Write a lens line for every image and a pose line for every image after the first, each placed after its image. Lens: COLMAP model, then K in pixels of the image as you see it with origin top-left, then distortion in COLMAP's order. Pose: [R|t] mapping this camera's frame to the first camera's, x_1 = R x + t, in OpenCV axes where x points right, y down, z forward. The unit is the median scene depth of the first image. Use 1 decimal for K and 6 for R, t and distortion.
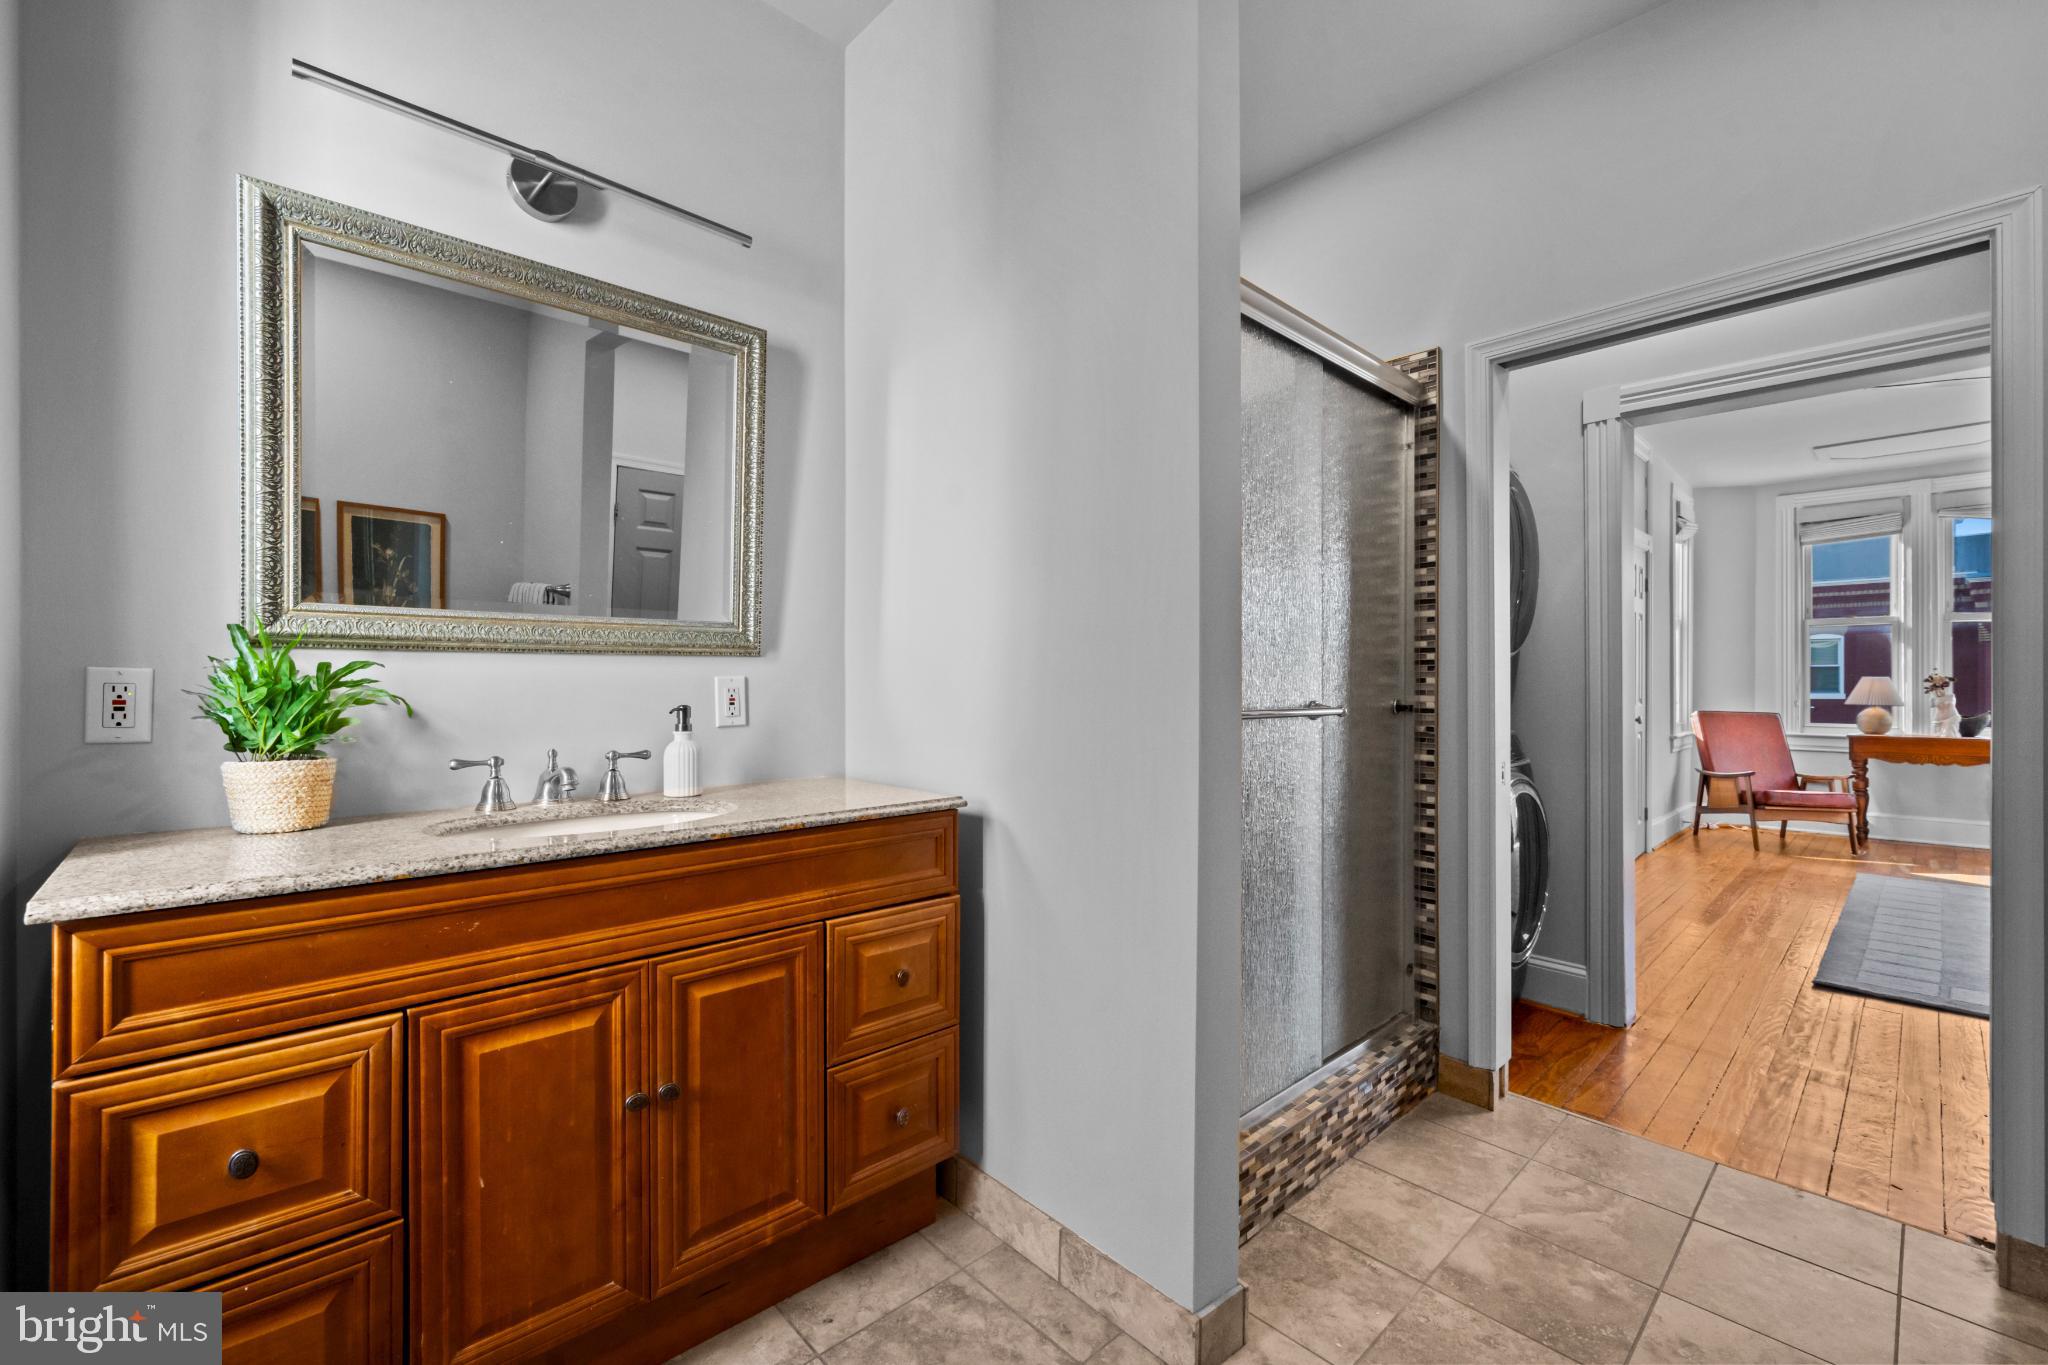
lens RADIAL K [[868.9, 0, 1027.3], [0, 868.9, 683.5], [0, 0, 1]] dist [-0.005074, 0.000289]
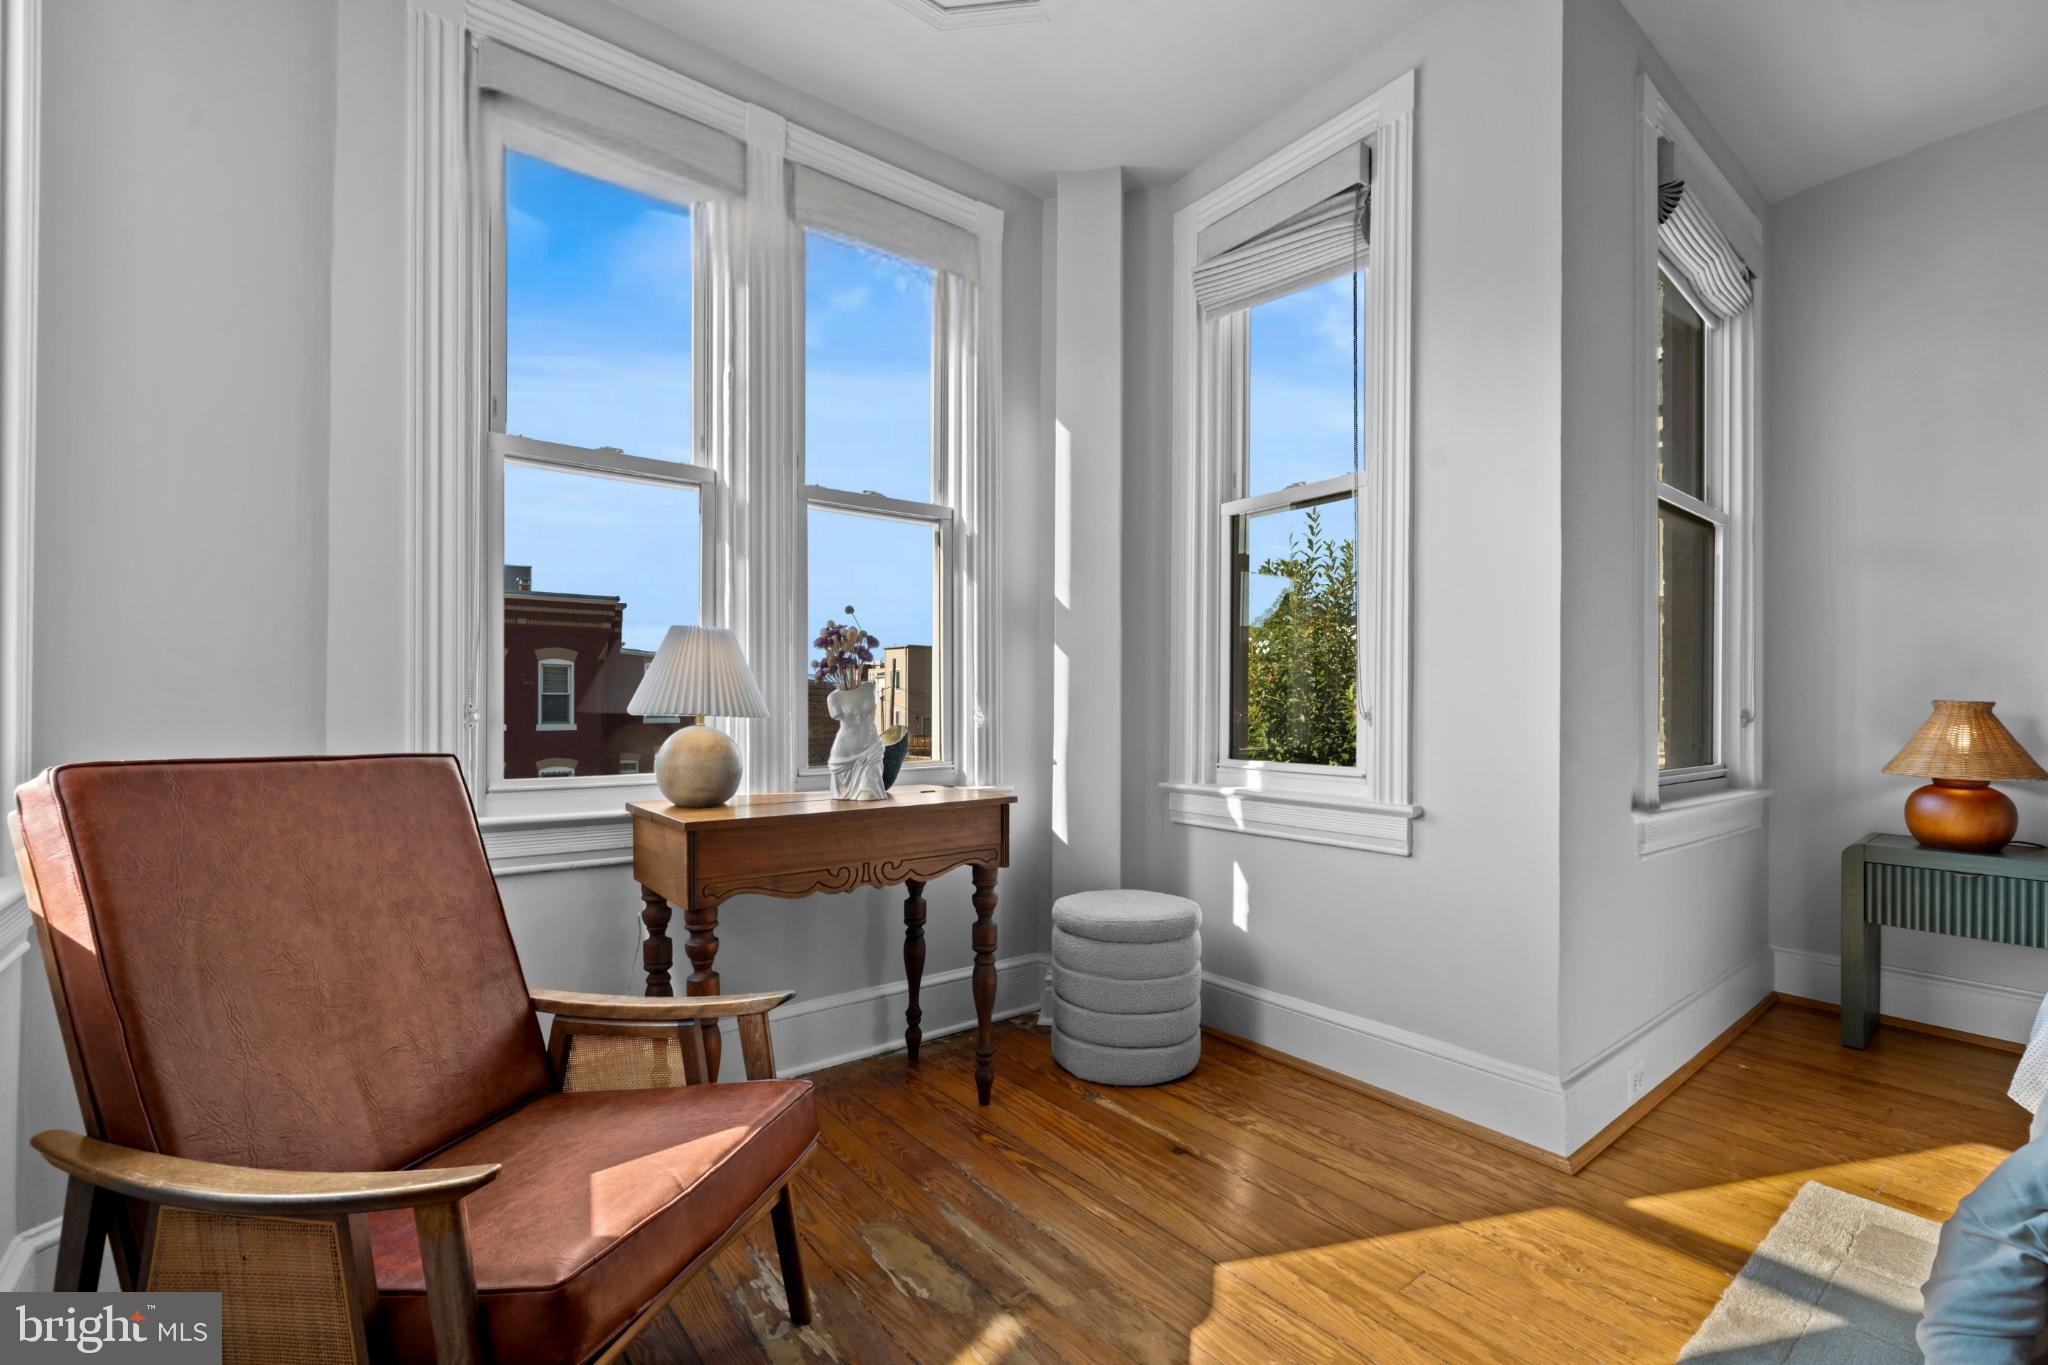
lens RADIAL K [[879.1, 0, 1026.3], [0, 879.1, 699.3], [0, 0, 1]] dist [0.001796, 0.000066]
pose [[0.085966, 0.001300, 0.996297, 0.646743], [-0.001668, 0.999998, -0.001161, 0.018768], [-0.996297, -0.001562, 0.085968, 0.832831]]
